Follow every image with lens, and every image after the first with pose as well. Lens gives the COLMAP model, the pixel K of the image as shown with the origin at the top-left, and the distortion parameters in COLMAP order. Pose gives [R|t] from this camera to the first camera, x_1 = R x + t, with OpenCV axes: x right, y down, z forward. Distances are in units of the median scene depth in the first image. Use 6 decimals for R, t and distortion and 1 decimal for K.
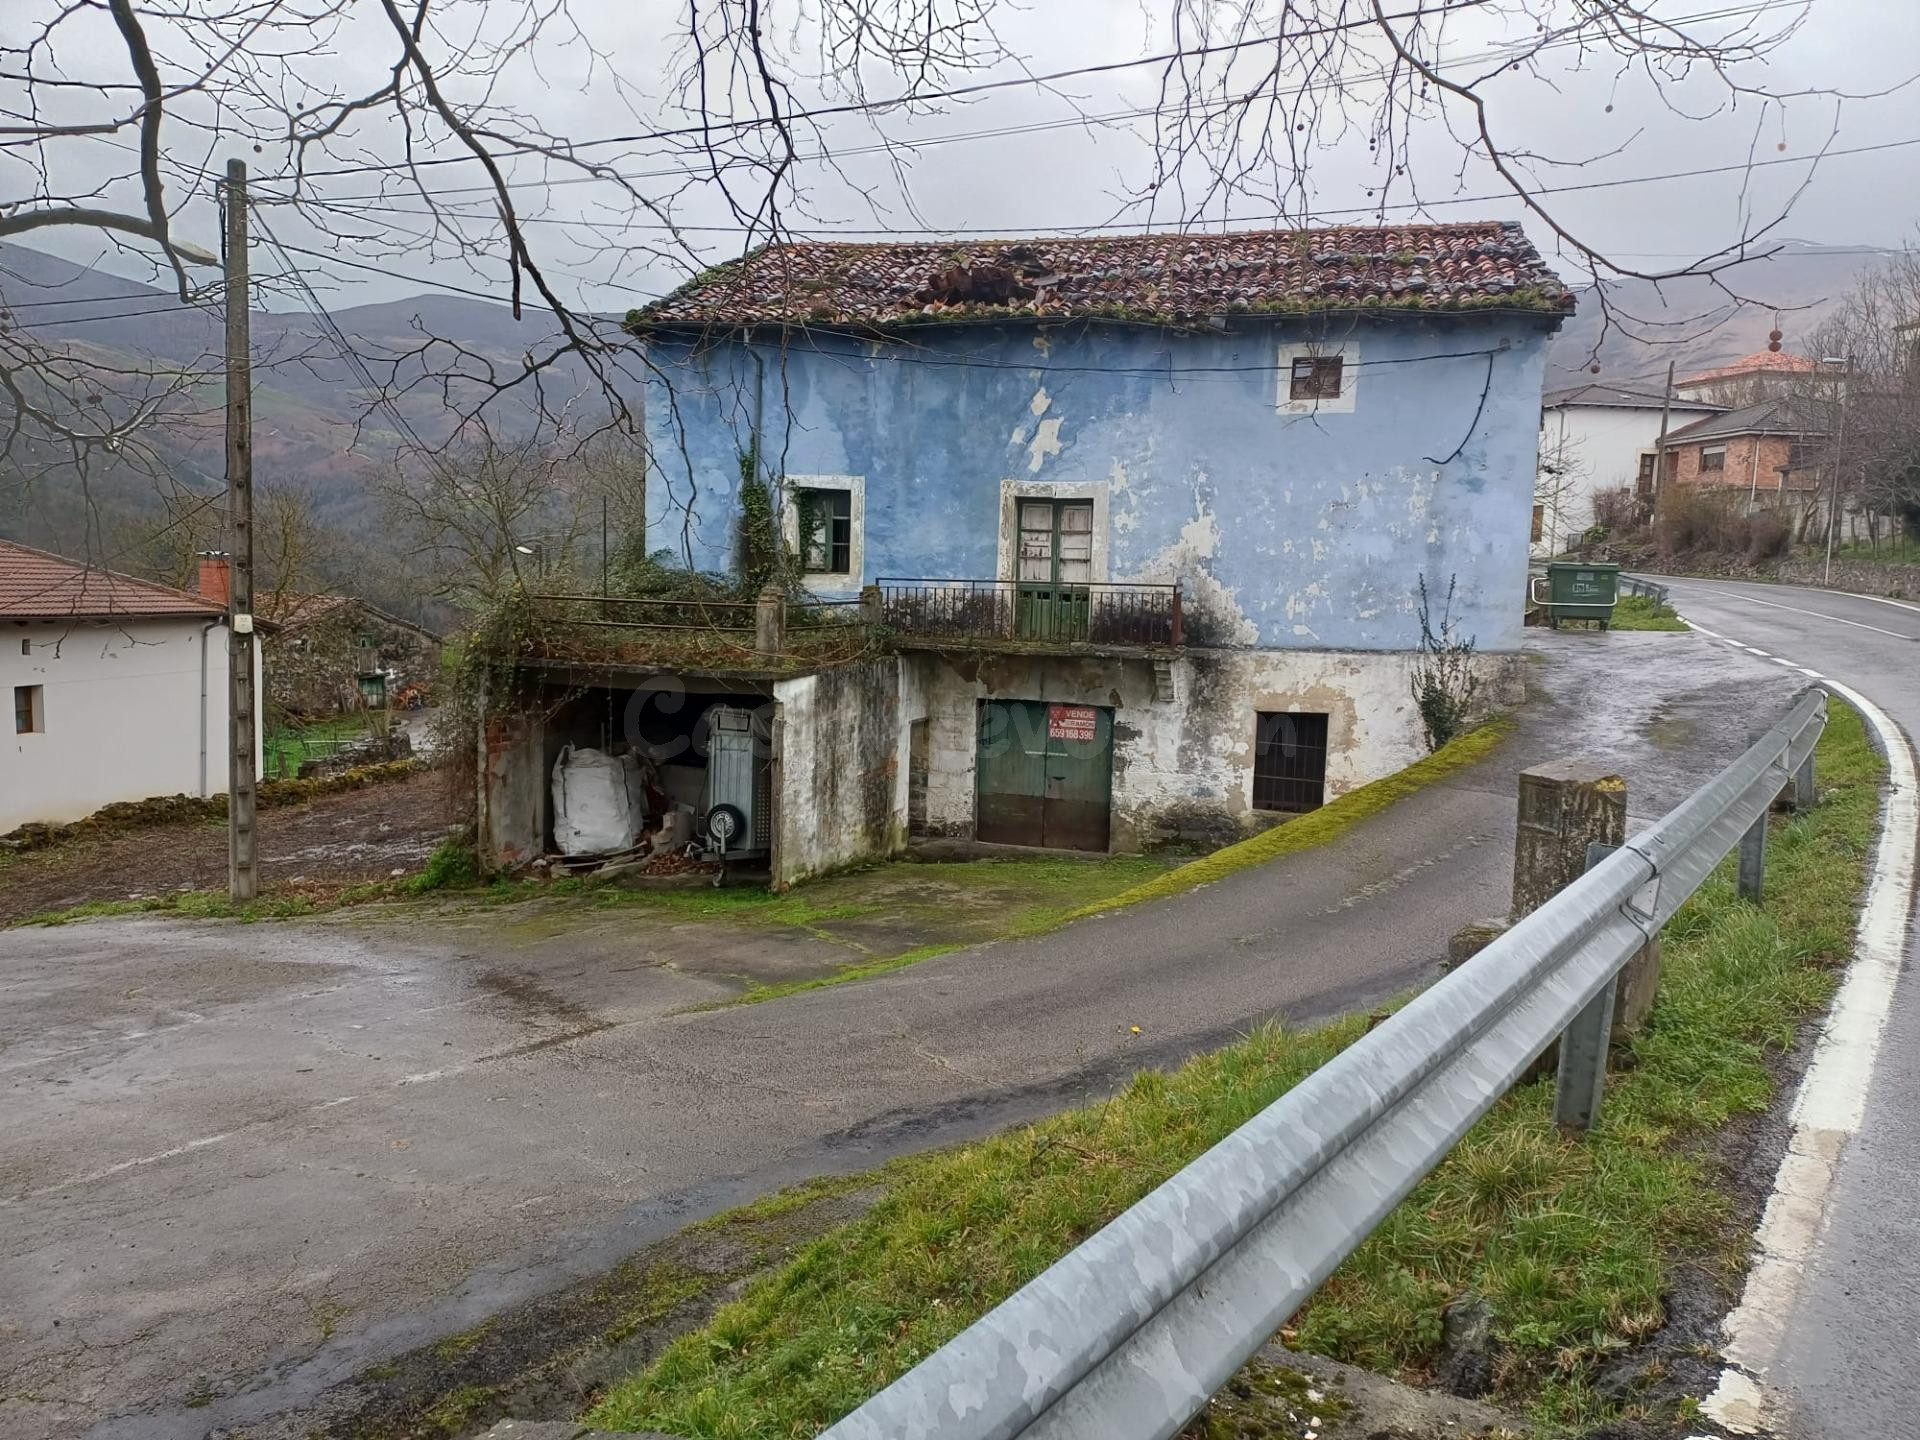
lens RADIAL K [[1429.4, 0, 927.9], [0, 1429.4, 737.3], [0, 0, 1]] dist [0.100320, -0.123817]
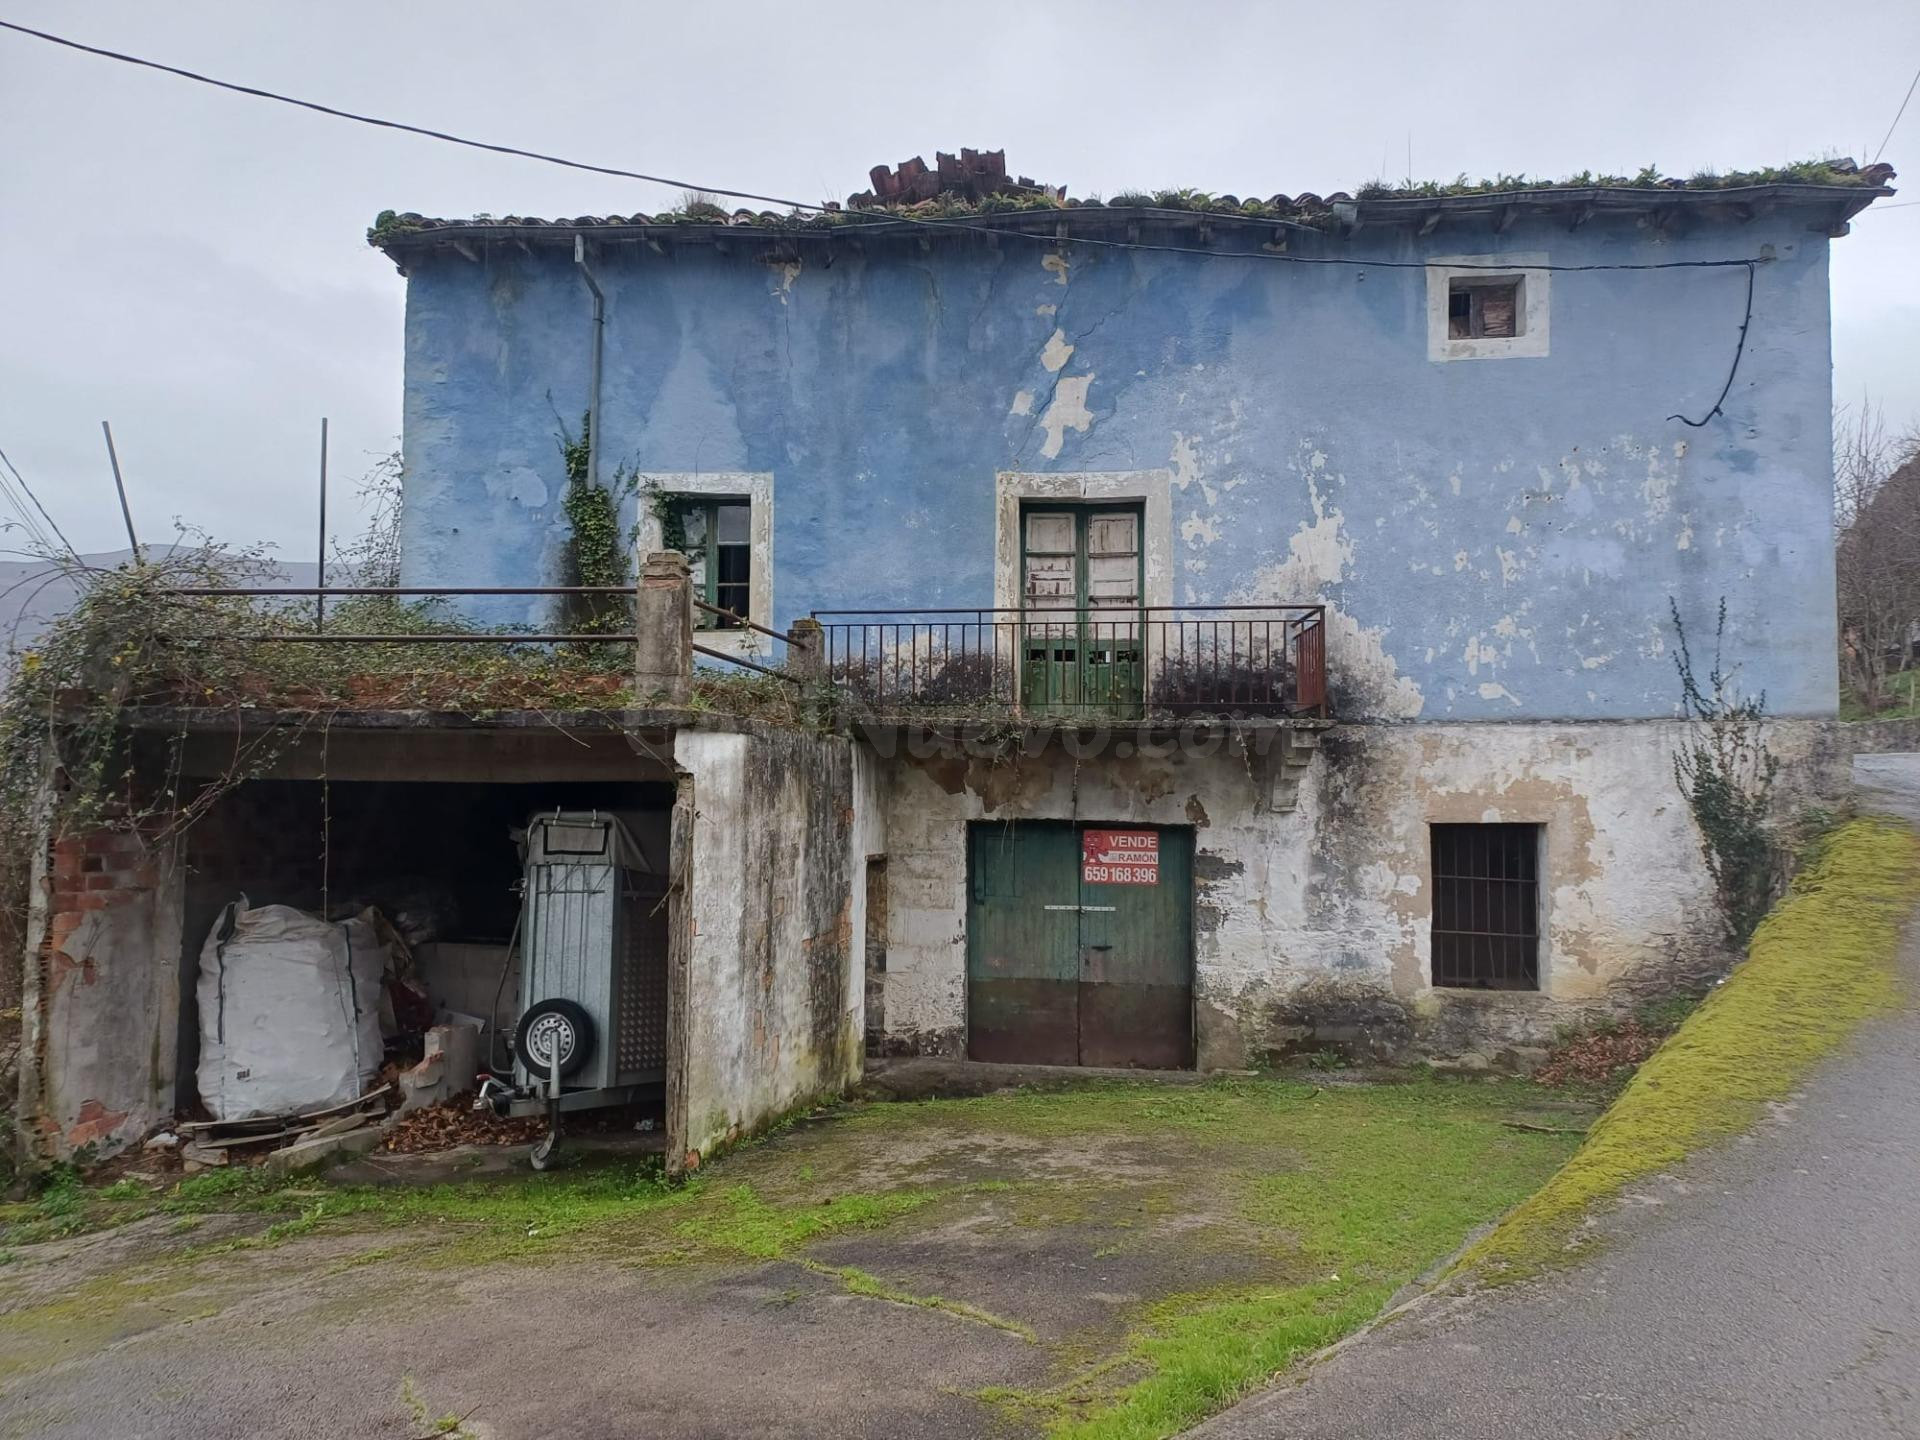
lens RADIAL K [[1429.4, 0, 927.9], [0, 1429.4, 737.3], [0, 0, 1]] dist [0.100320, -0.123817]
pose [[0.986356, -0.008951, 0.164383, -0.086286], [0.036779, 0.985264, -0.167038, 0.041359], [-0.160466, 0.170805, 0.972150, 0.423022]]
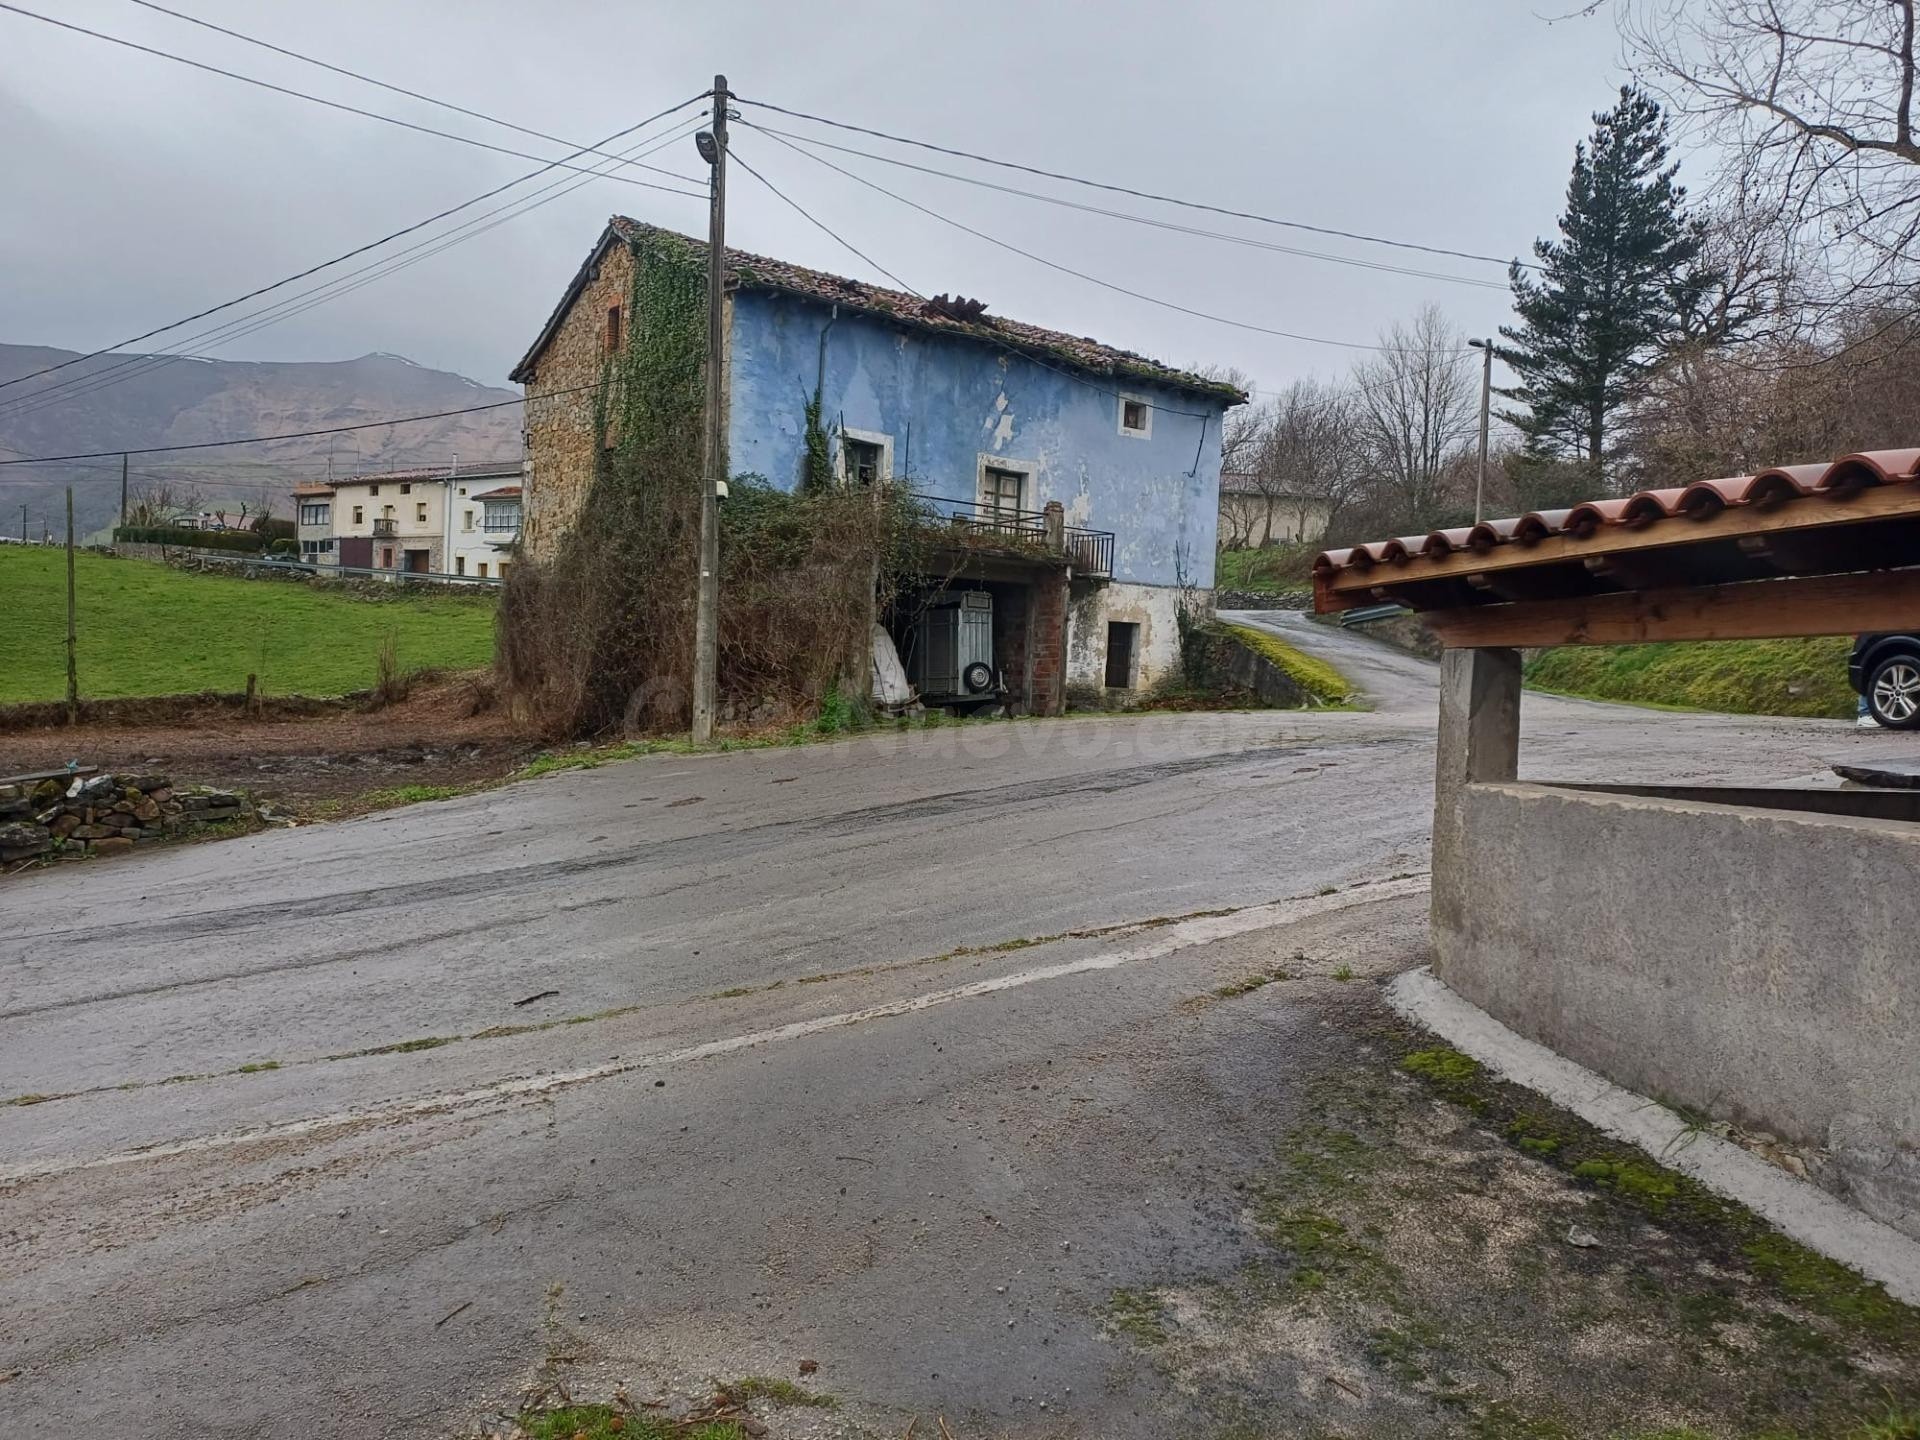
lens RADIAL K [[1420.8, 0, 949.5], [0, 1420.8, 736.6], [0, 0, 1]] dist [0.111248, -0.155043]
pose [[0.617744, -0.023145, 0.786039, -1.101242], [0.064561, 0.997685, -0.021361, 0.129202], [-0.783725, 0.063943, 0.617808, 0.184198]]
